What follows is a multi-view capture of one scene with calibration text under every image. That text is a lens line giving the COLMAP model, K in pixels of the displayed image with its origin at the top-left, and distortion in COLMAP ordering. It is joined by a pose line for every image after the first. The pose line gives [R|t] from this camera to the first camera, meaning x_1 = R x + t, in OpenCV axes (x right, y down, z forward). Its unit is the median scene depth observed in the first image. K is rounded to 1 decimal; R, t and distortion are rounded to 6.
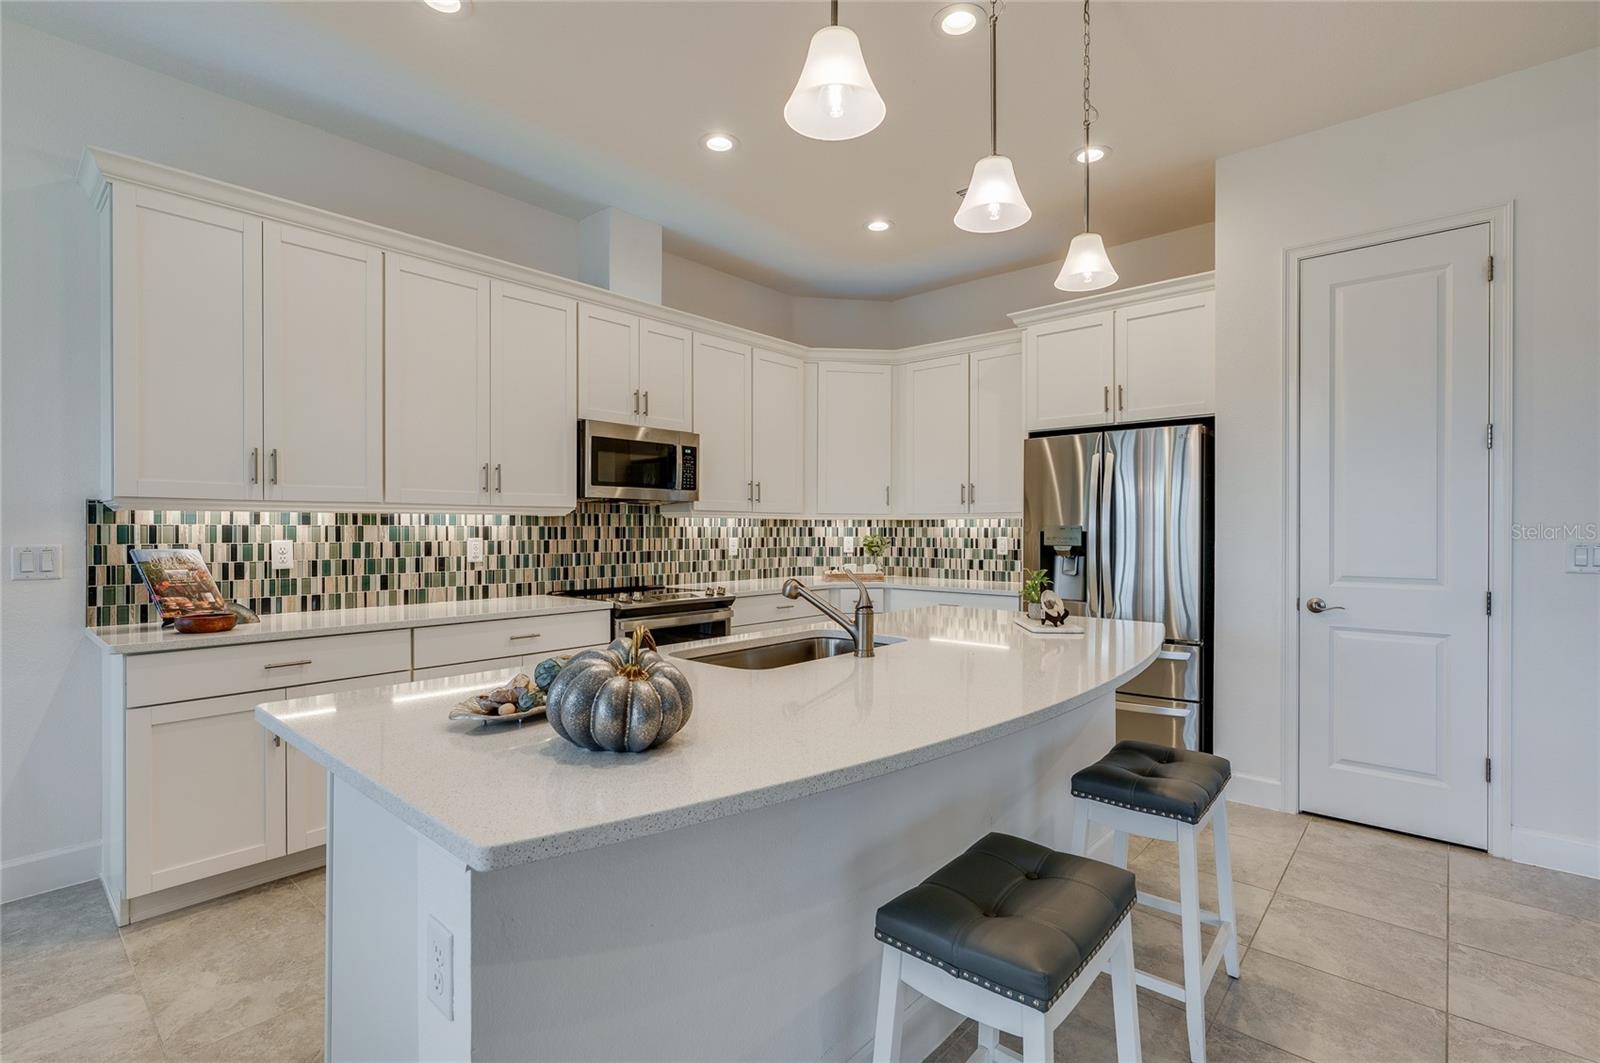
lens RADIAL K [[731.0, 0, 812.9], [0, 731.0, 531.9], [0, 0, 1]] dist [-0.001505, 0.000196]
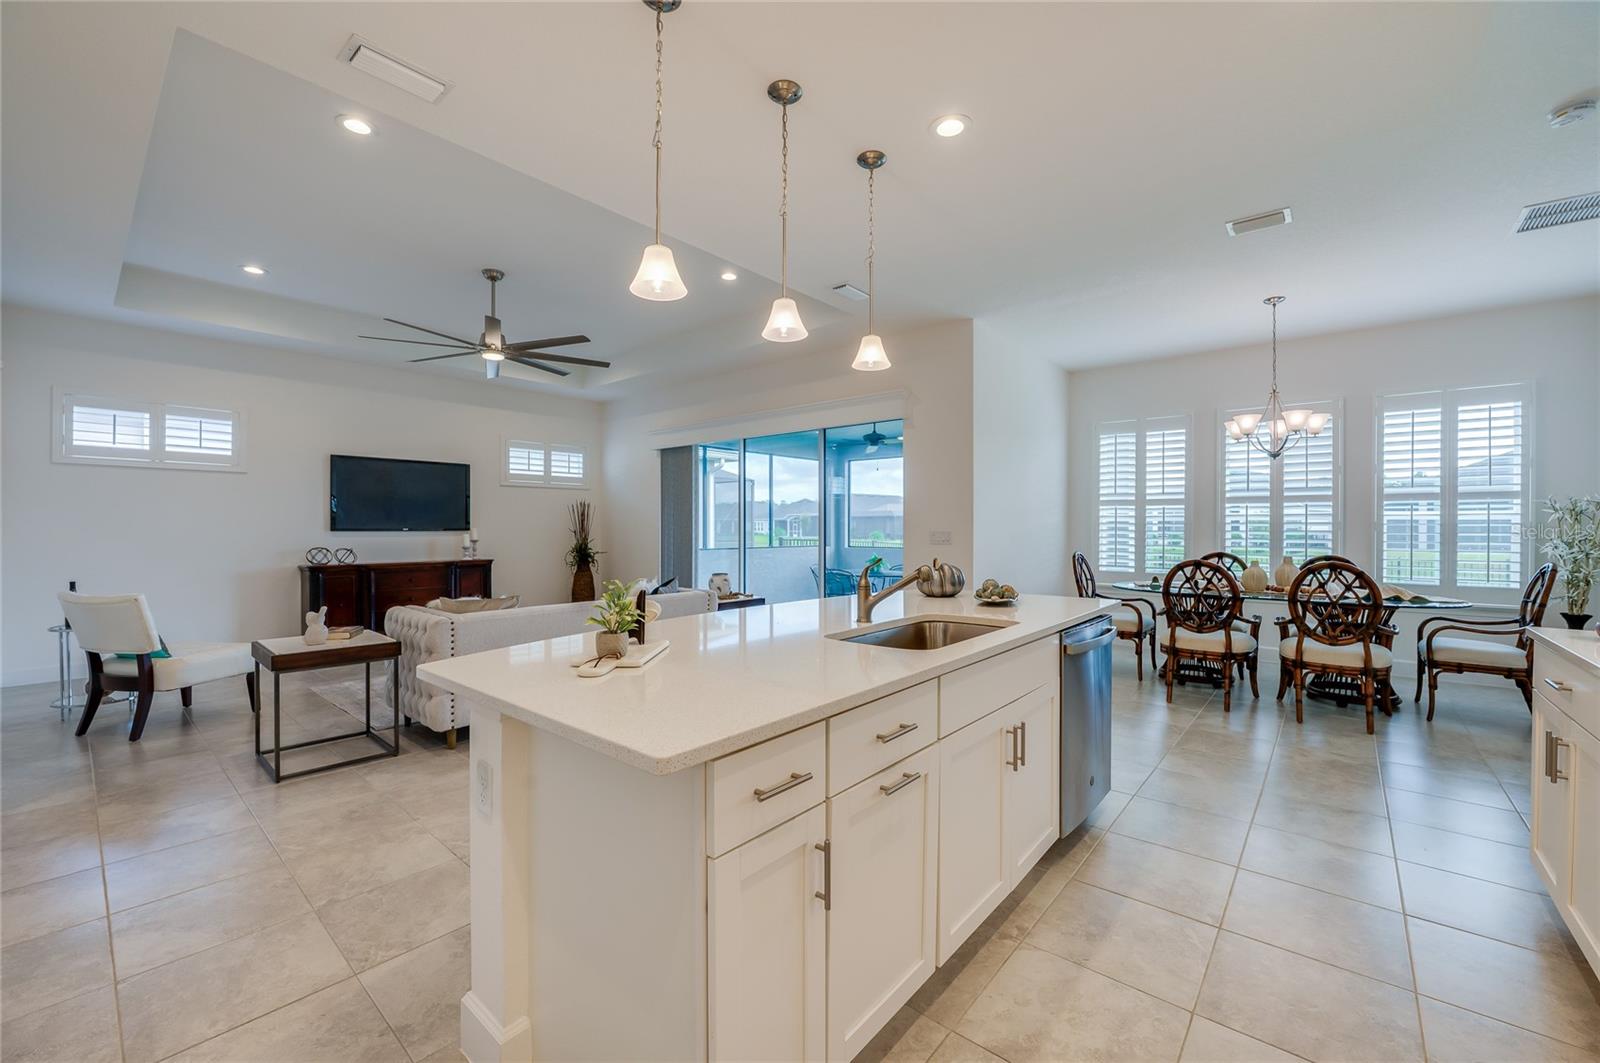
lens RADIAL K [[642.9, 0, 804.0], [0, 642.9, 530.3], [0, 0, 1]] dist [-0.018010, 0.000270]
pose [[-0.999805, -0.001626, -0.019699, 0.104824], [-0.001794, 0.999962, 0.008538, -0.000577], [0.019685, 0.008572, -0.999769, 1.074211]]
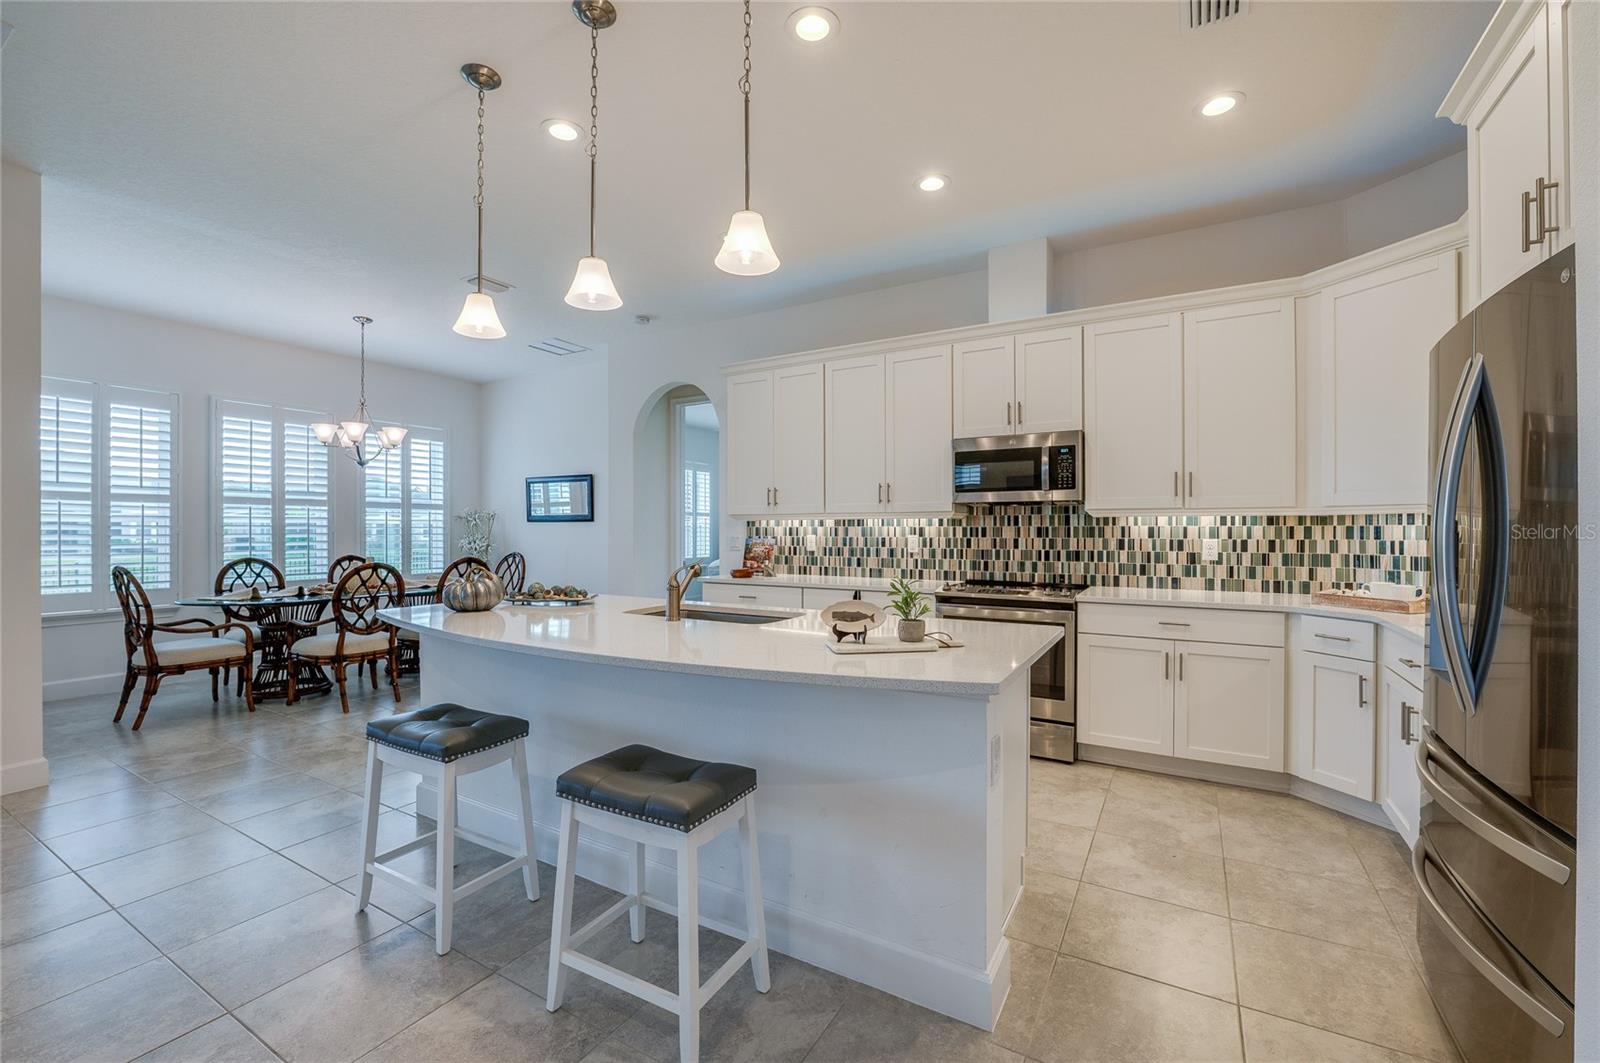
lens RADIAL K [[658.7, 0, 803.1], [0, 658.7, 531.6], [0, 0, 1]] dist [-0.010367, 0.000277]
pose [[0.197244, 0.002492, -0.980351, 0.678187], [-0.003580, 0.999992, 0.001822, -0.000327], [0.980348, 0.003150, 0.197252, 0.502460]]
